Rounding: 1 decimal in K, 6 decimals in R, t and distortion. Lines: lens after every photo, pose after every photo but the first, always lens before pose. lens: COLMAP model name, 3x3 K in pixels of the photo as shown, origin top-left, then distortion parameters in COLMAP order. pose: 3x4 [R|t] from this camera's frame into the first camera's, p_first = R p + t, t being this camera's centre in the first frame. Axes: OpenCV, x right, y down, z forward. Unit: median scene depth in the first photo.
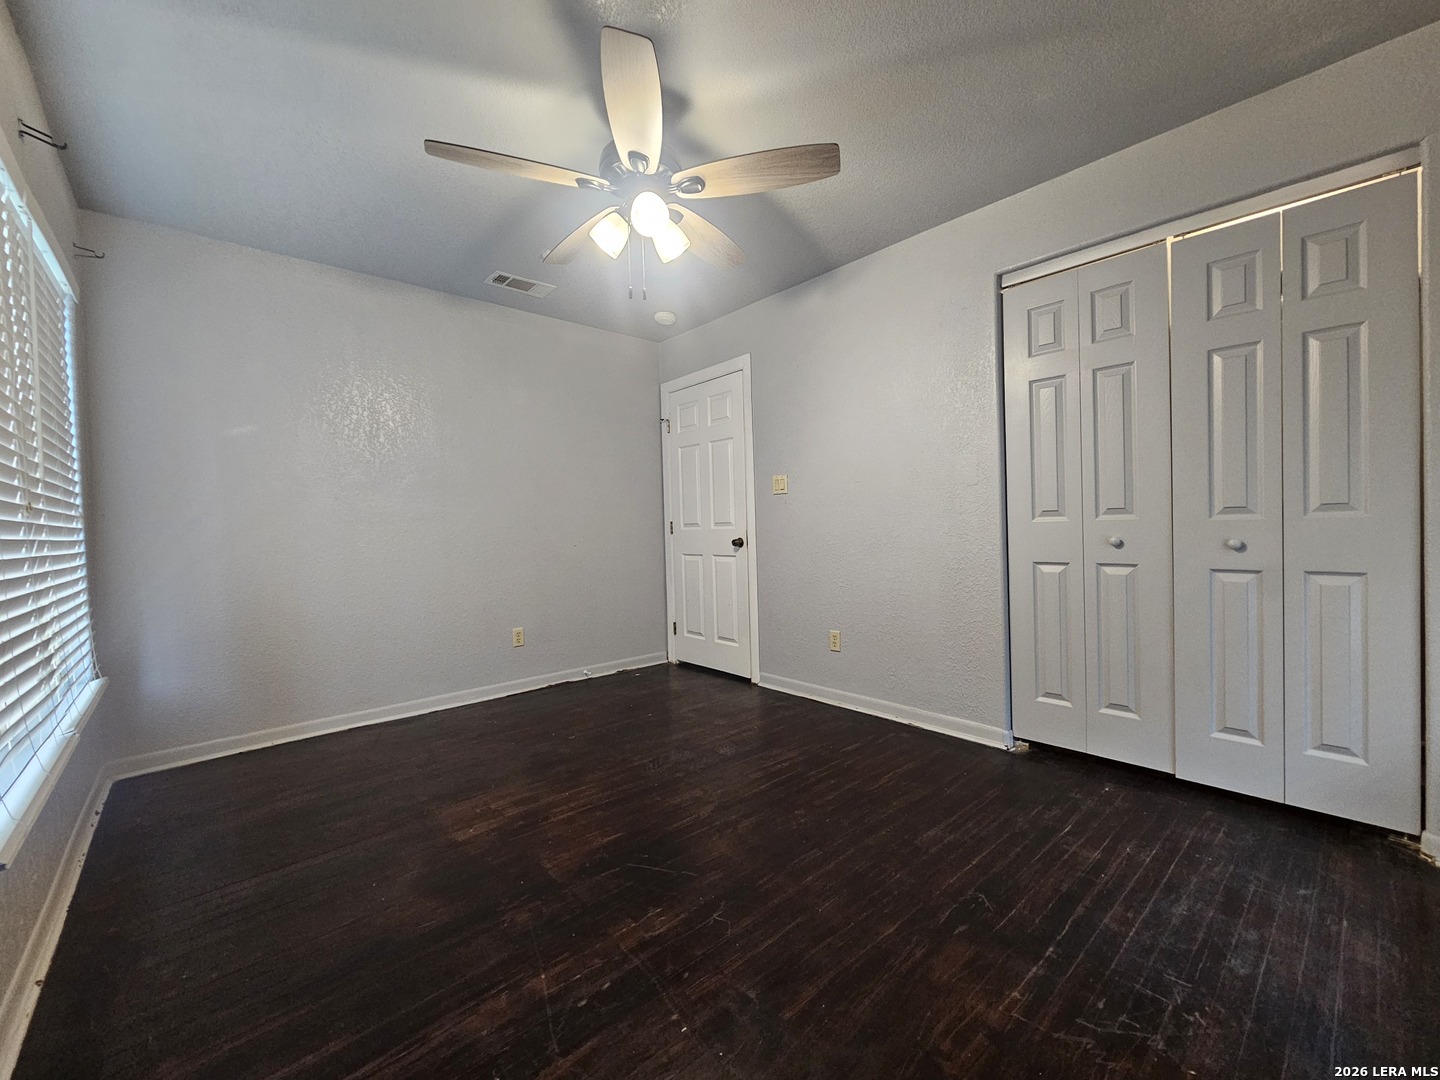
lens RADIAL K [[593.6, 0, 720.8], [0, 593.6, 536.8], [0, 0, 1]] dist [-0.003197, 0.000212]
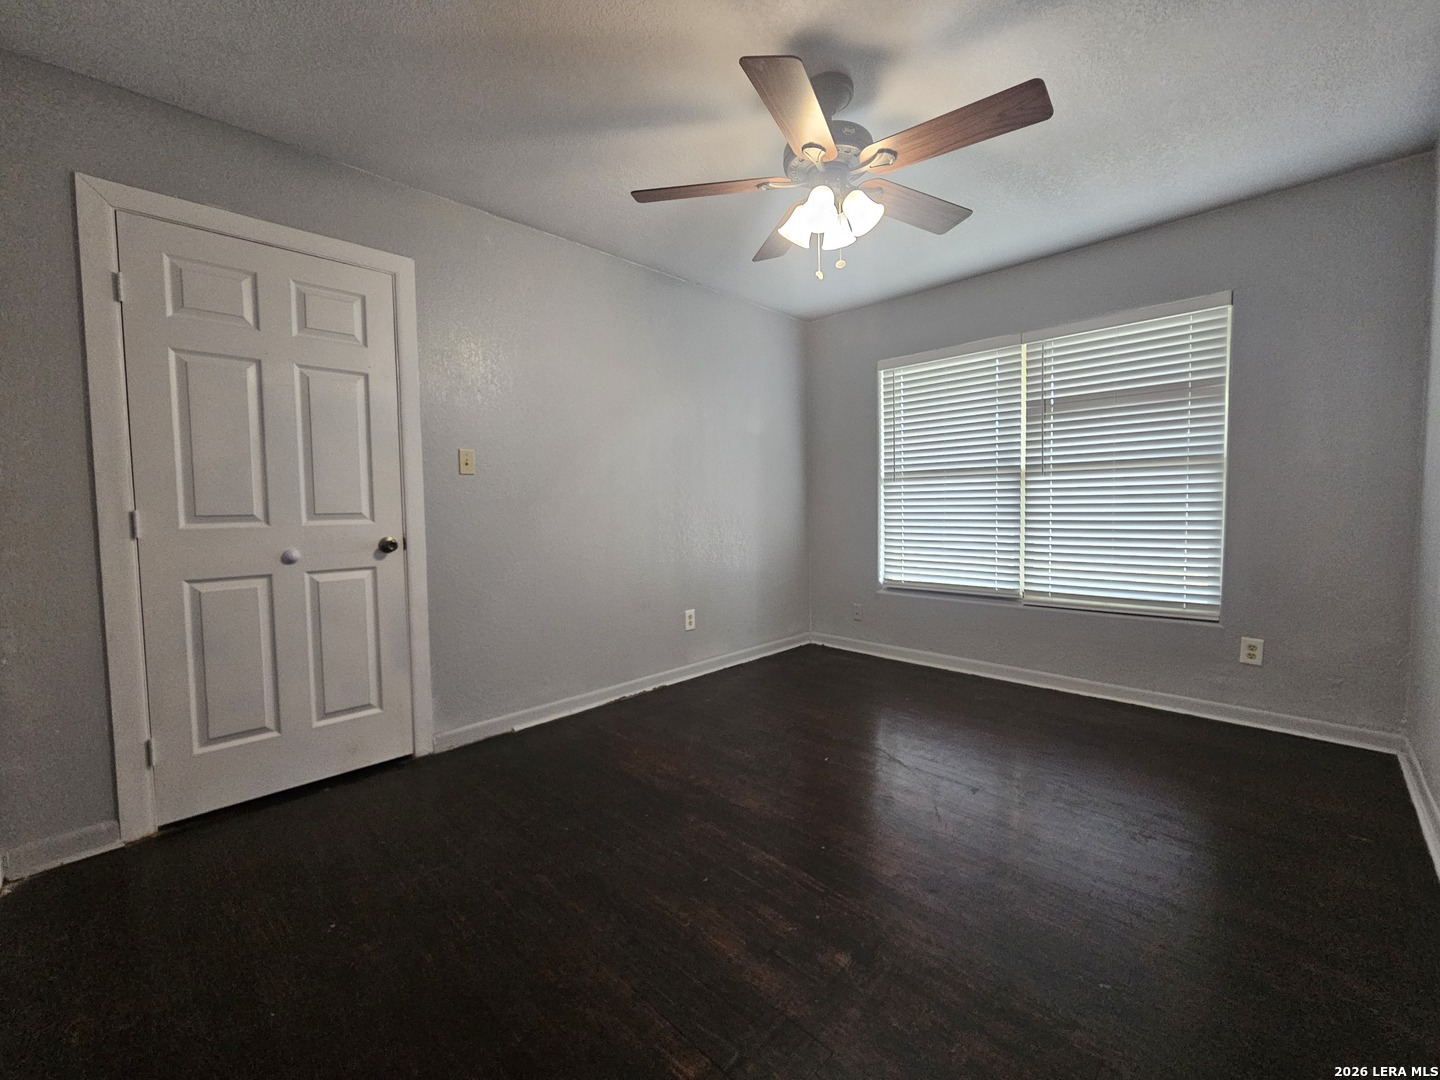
lens RADIAL K [[593.6, 0, 720.8], [0, 593.6, 536.8], [0, 0, 1]] dist [-0.003197, 0.000212]
pose [[-0.064186, -0.015350, 0.997820, -0.629139], [0.038579, 0.999096, 0.017851, 0.003011], [-0.997192, 0.039640, -0.063536, 0.702005]]
